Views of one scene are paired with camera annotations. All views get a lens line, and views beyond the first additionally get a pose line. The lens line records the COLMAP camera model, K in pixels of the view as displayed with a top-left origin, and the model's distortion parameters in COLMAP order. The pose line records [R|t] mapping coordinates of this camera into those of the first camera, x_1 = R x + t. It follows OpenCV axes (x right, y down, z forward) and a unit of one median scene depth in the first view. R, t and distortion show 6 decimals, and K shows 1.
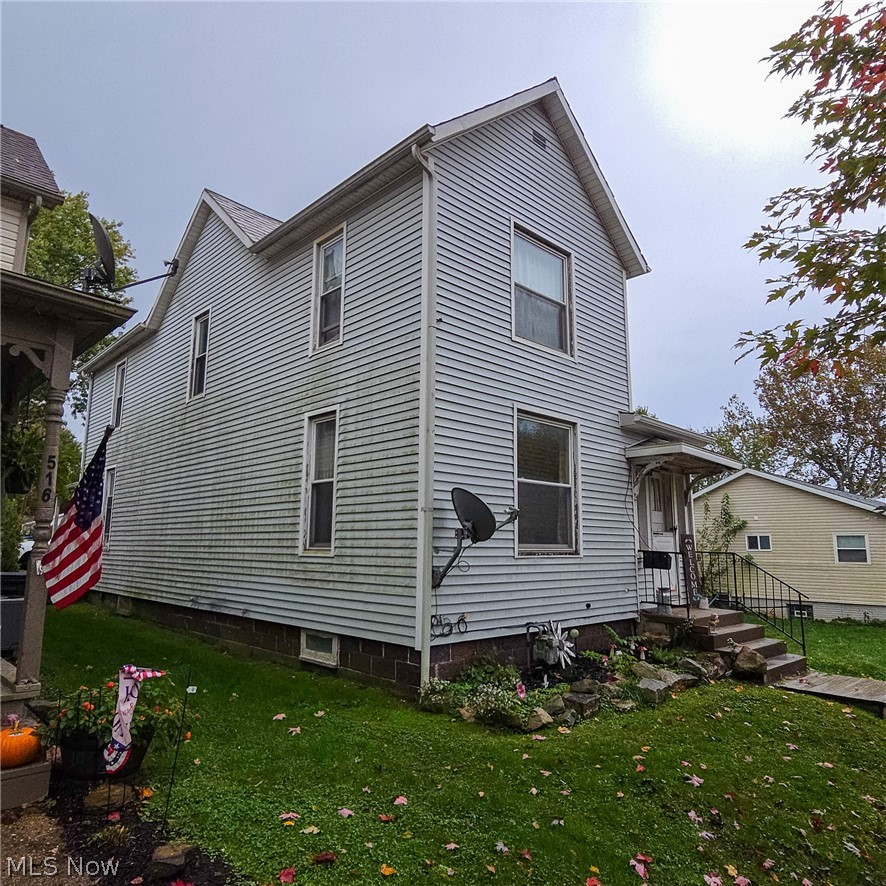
lens RADIAL K [[631.3, 0, 430.6], [0, 631.3, 441.3], [0, 0, 1]] dist [-0.009969, -0.004889]
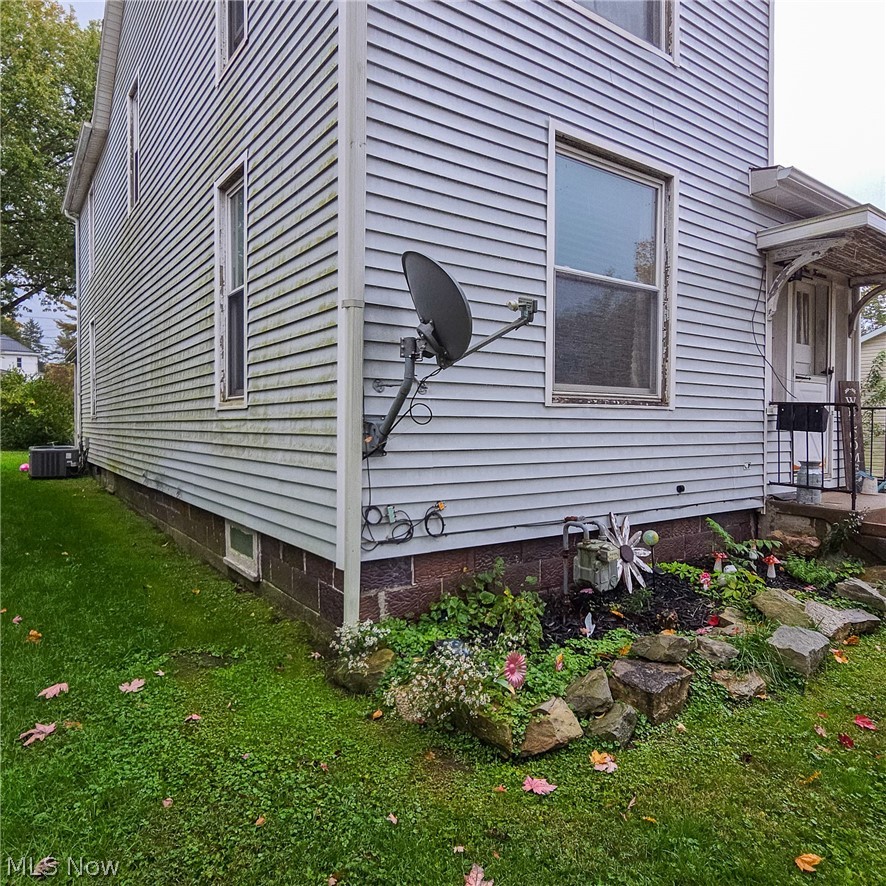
lens RADIAL K [[631.3, 0, 430.6], [0, 631.3, 441.3], [0, 0, 1]] dist [-0.009969, -0.004889]
pose [[0.988792, -0.001628, -0.149288, 0.114606], [0.029777, 0.982000, 0.186517, 0.106341], [0.146297, -0.188872, 0.971043, 0.427462]]
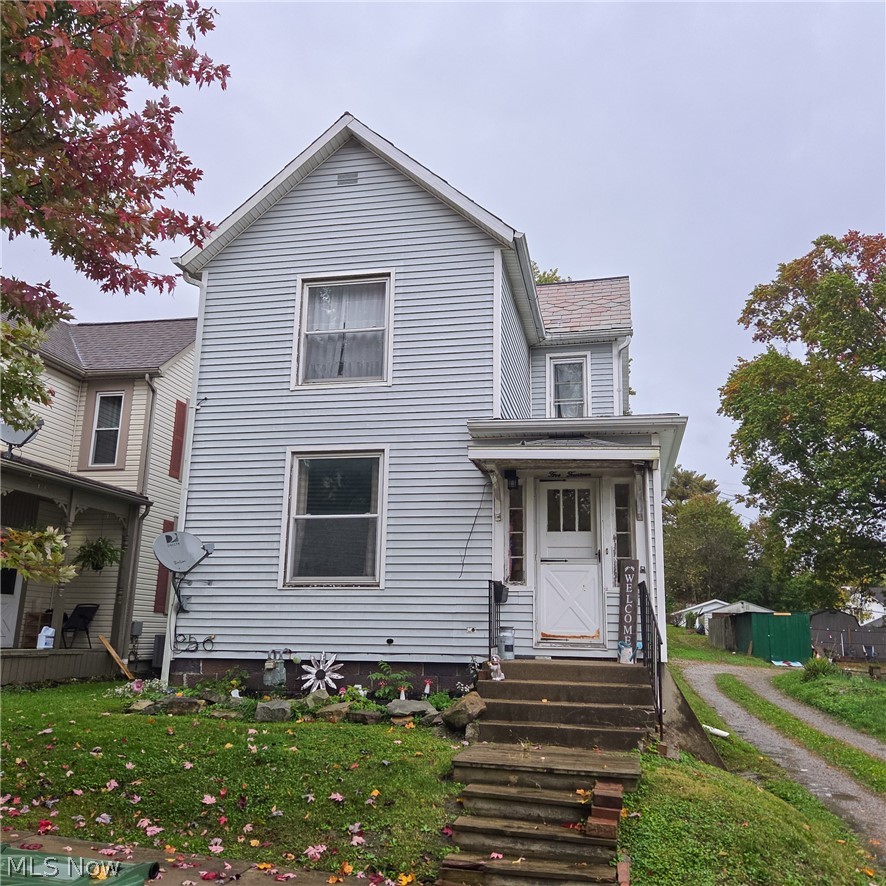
lens RADIAL K [[812.2, 0, 443.0], [0, 812.2, 443.0], [0, 0, 1]] dist [0.061905, 0.005679]
pose [[0.567184, -0.182824, -0.803043, 1.462669], [0.127379, 0.982791, -0.133779, 0.159326], [0.813681, -0.026413, 0.580711, 0.410791]]
